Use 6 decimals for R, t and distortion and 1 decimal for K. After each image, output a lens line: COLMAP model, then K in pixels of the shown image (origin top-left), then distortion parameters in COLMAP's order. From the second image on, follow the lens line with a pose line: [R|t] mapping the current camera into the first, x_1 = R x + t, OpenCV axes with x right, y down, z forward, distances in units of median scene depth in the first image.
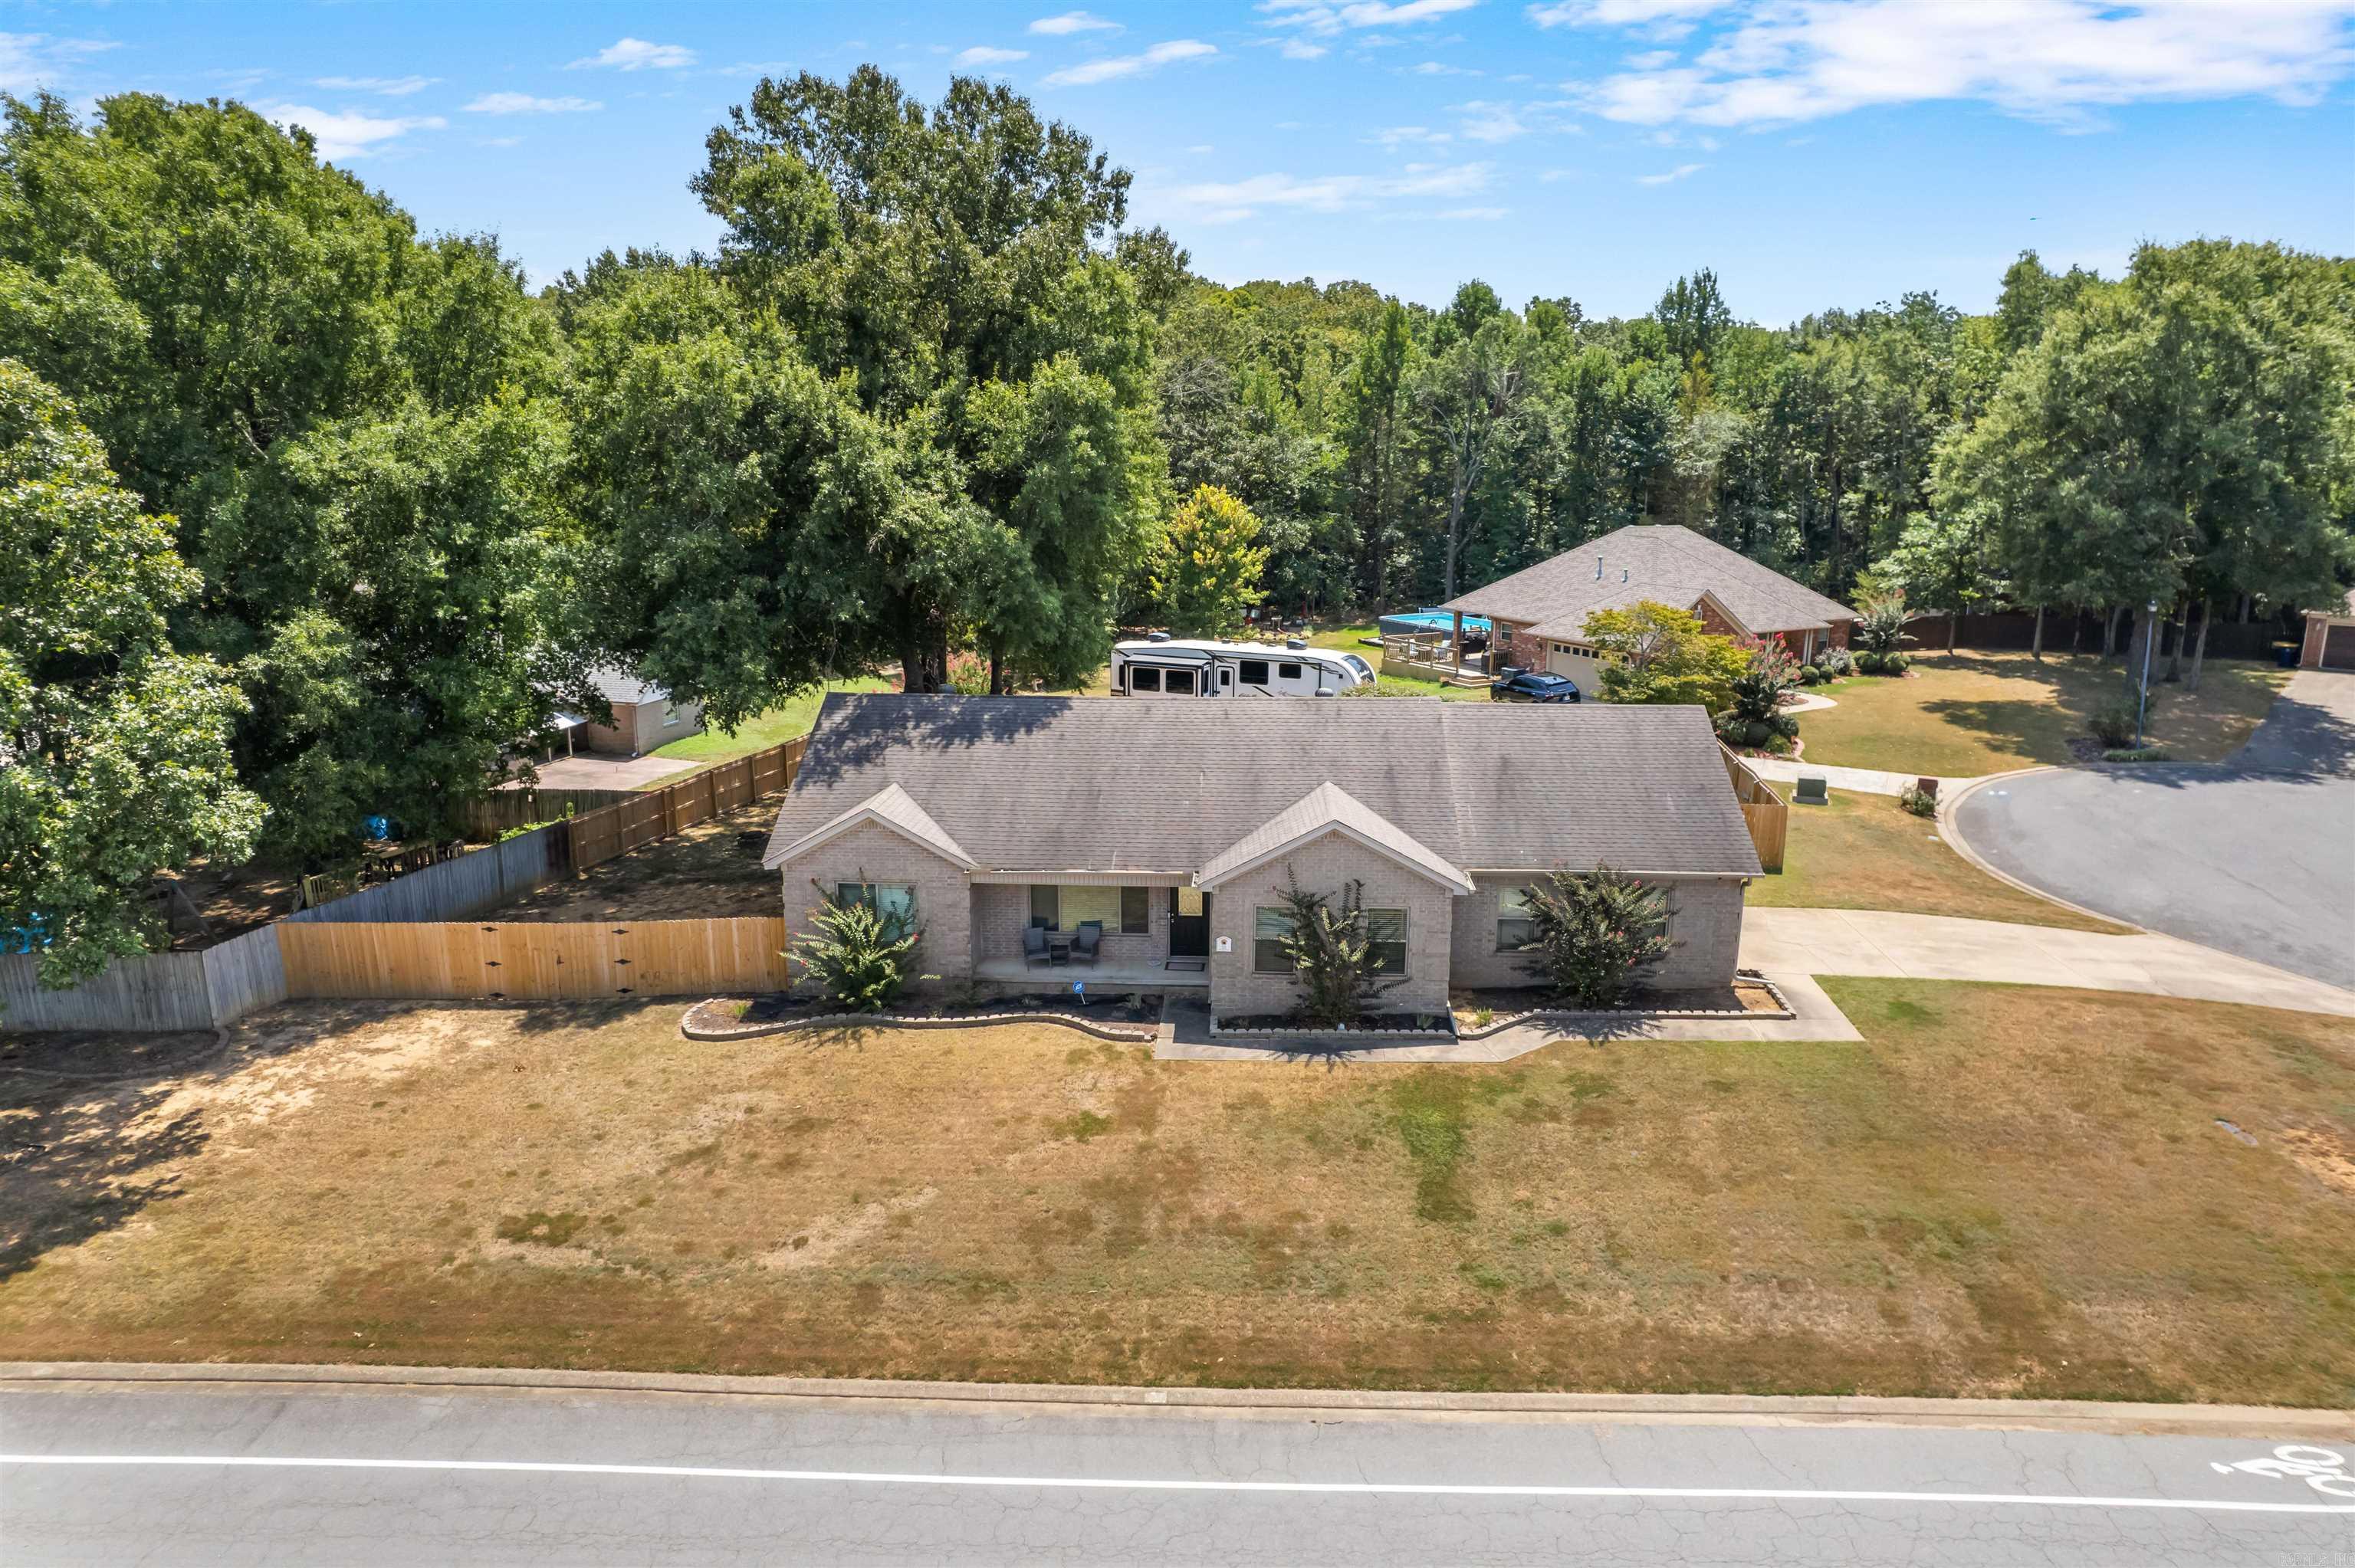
lens RADIAL K [[1512.1, 0, 1175.1], [0, 1512.1, 781.0], [0, 0, 1]] dist [-0.087724, 0.073210]
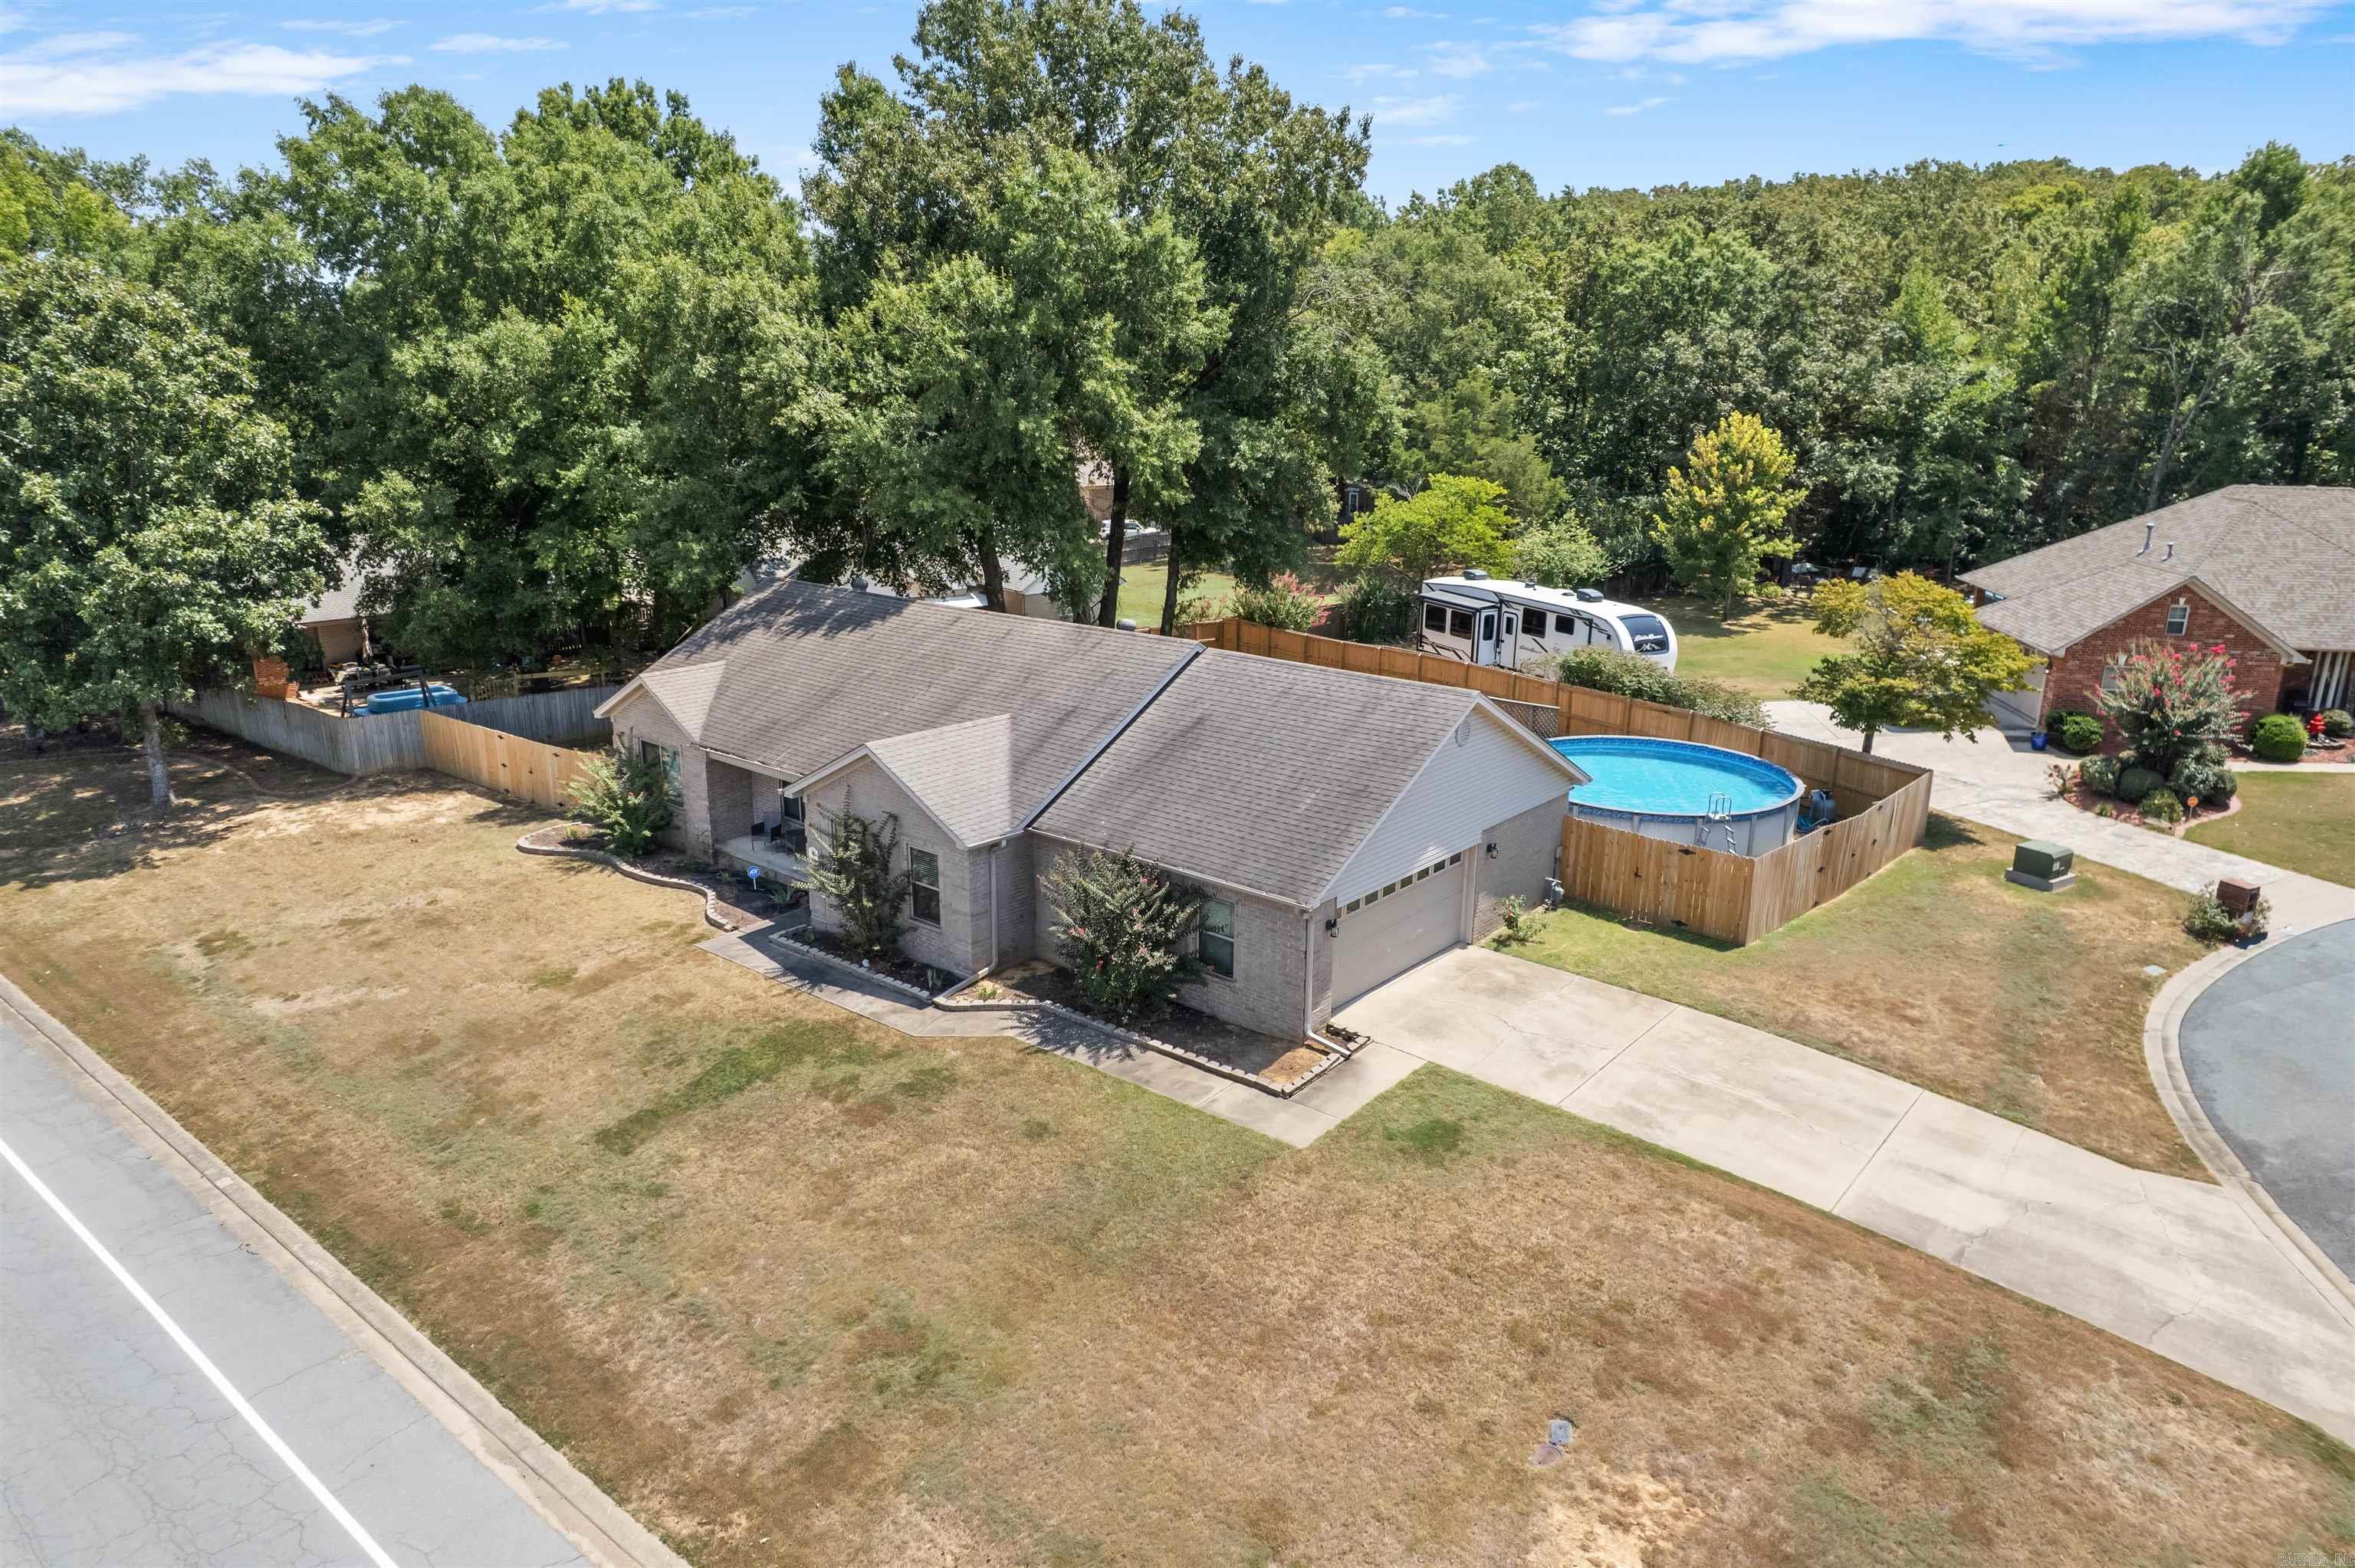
lens RADIAL K [[1515.3, 0, 1177.5], [0, 1515.3, 784.0], [0, 0, 1]] dist [-0.086712, 0.073062]
pose [[0.798406, 0.167449, -0.578367, 0.723931], [-0.139280, 0.985861, 0.093157, -0.057671], [0.585789, 0.006178, 0.810440, 0.315233]]
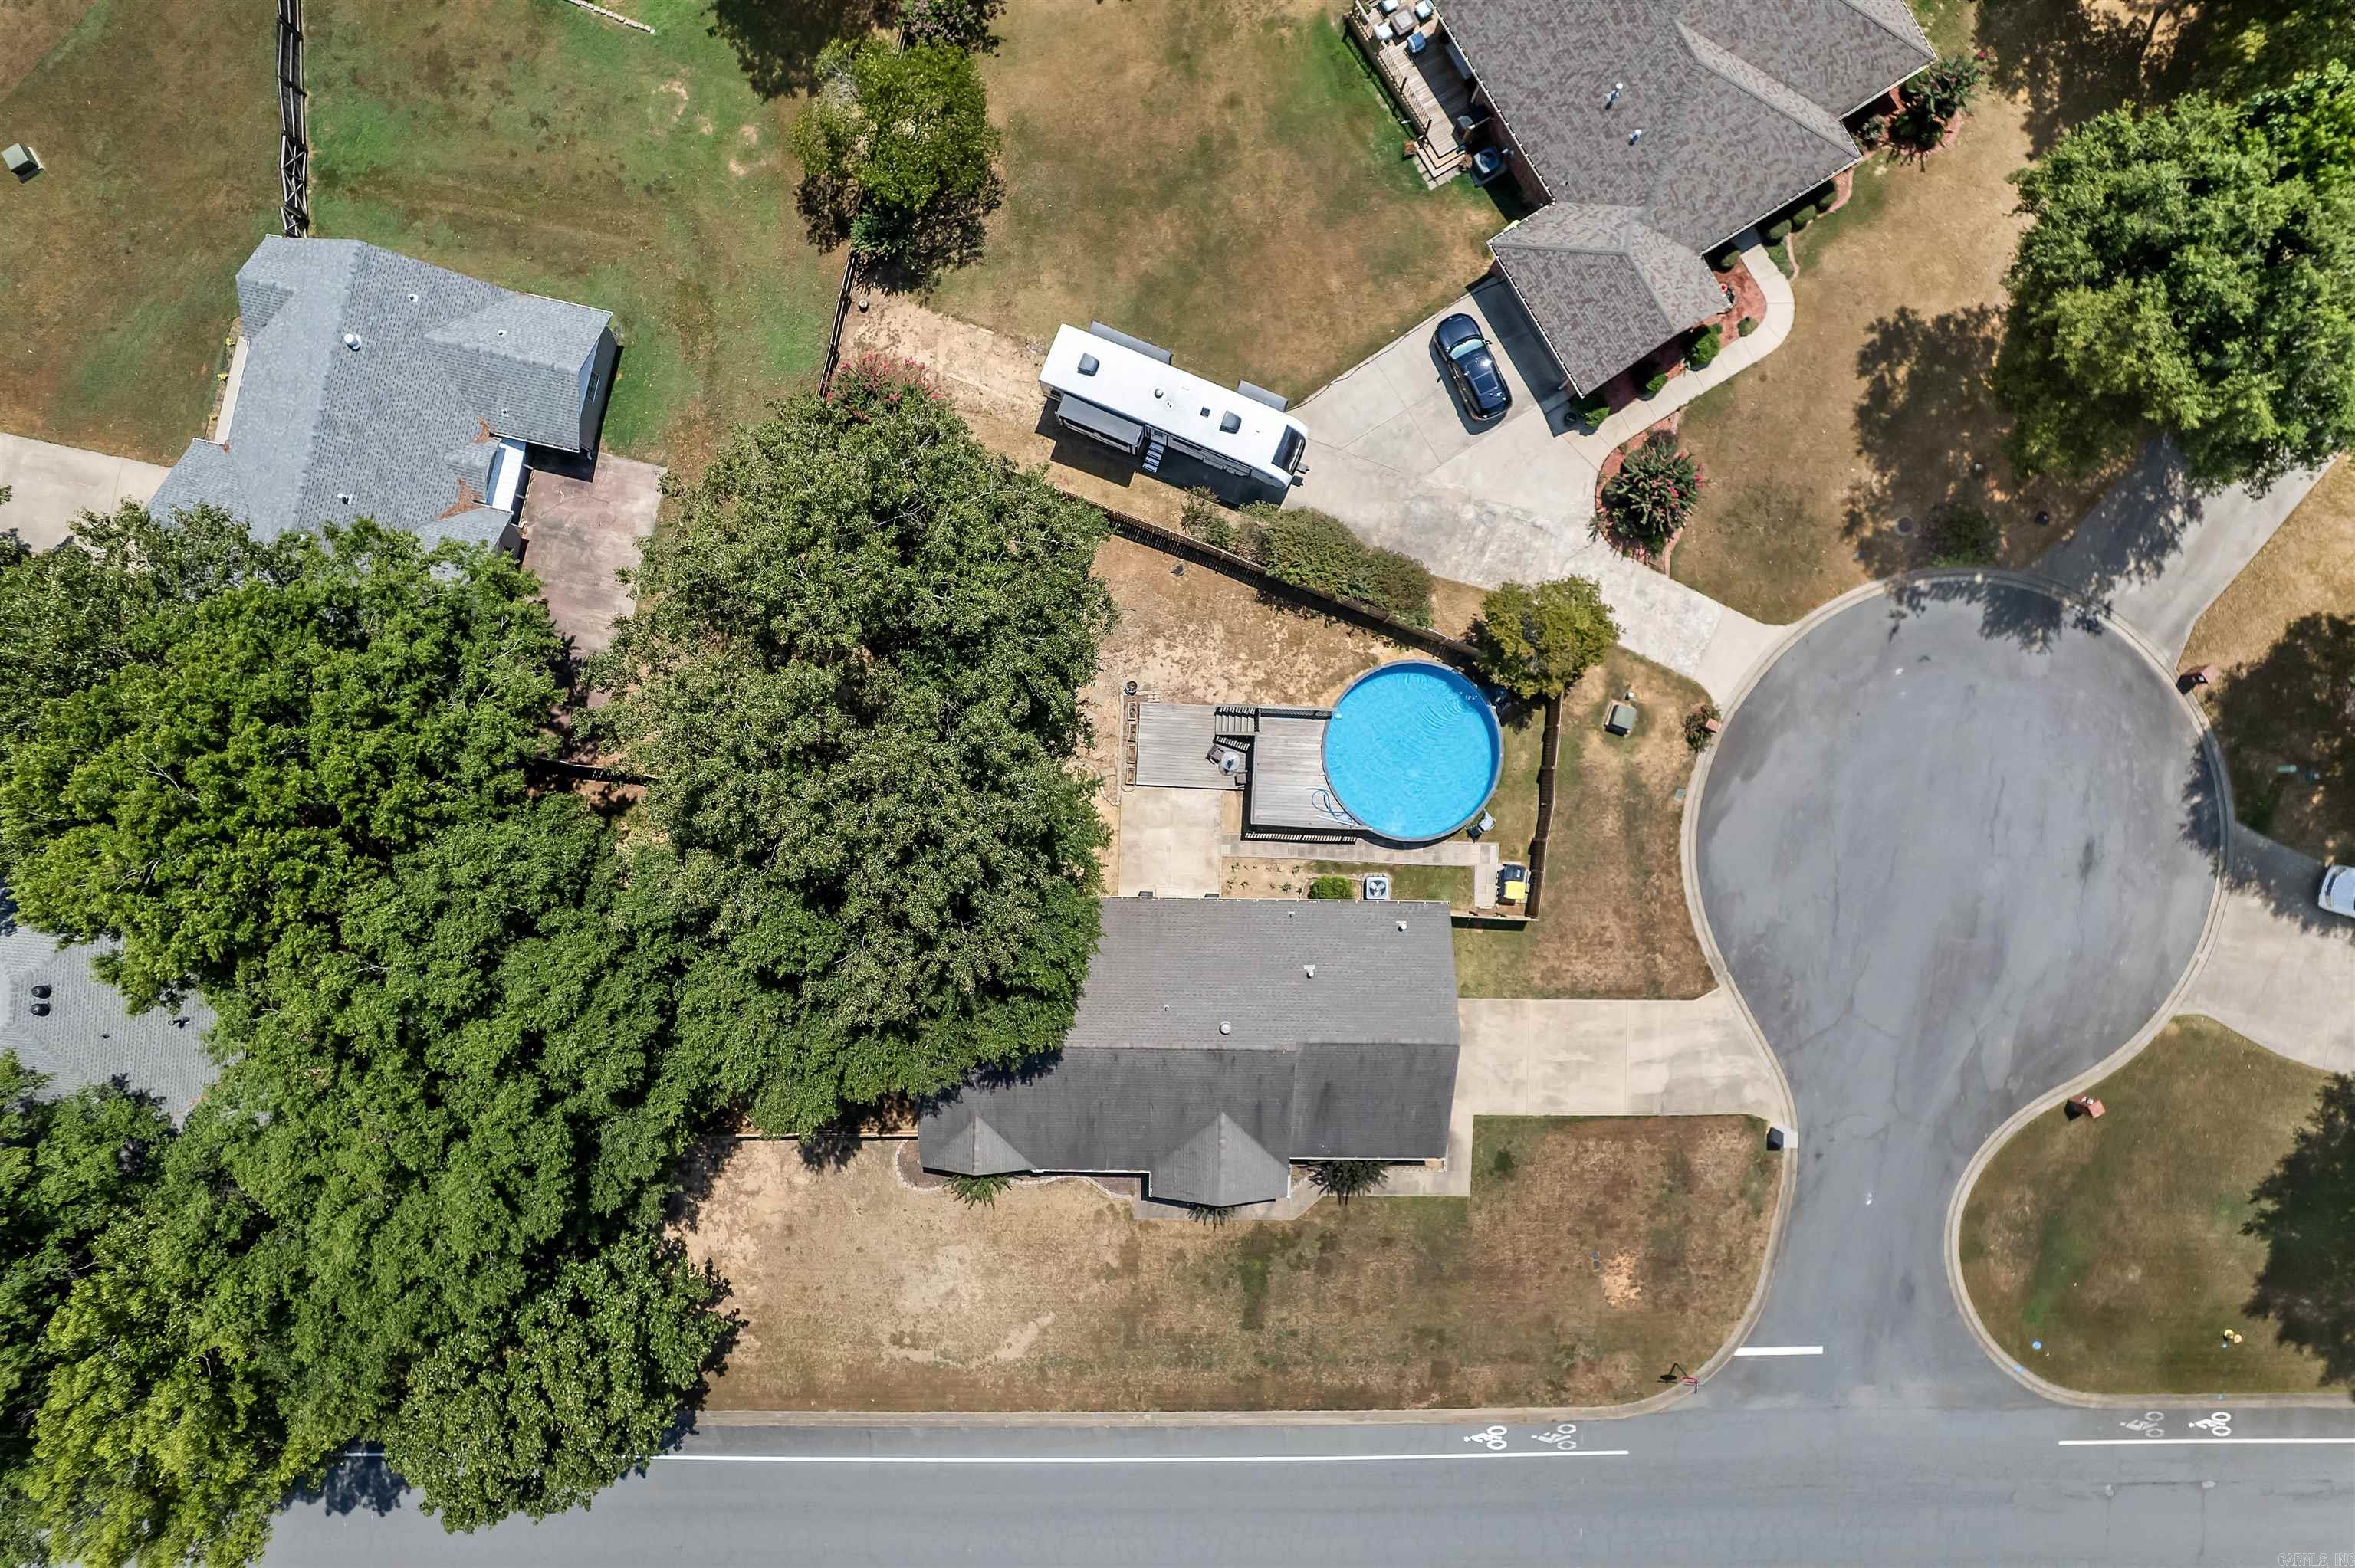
lens RADIAL K [[1512.1, 0, 1175.1], [0, 1512.1, 781.0], [0, 0, 1]] dist [-0.087724, 0.073210]
pose [[0.999095, -0.042428, 0.003097, 0.056884], [0.005930, 0.210982, 0.977472, -1.802858], [-0.042125, -0.976569, 0.211043, 1.013142]]
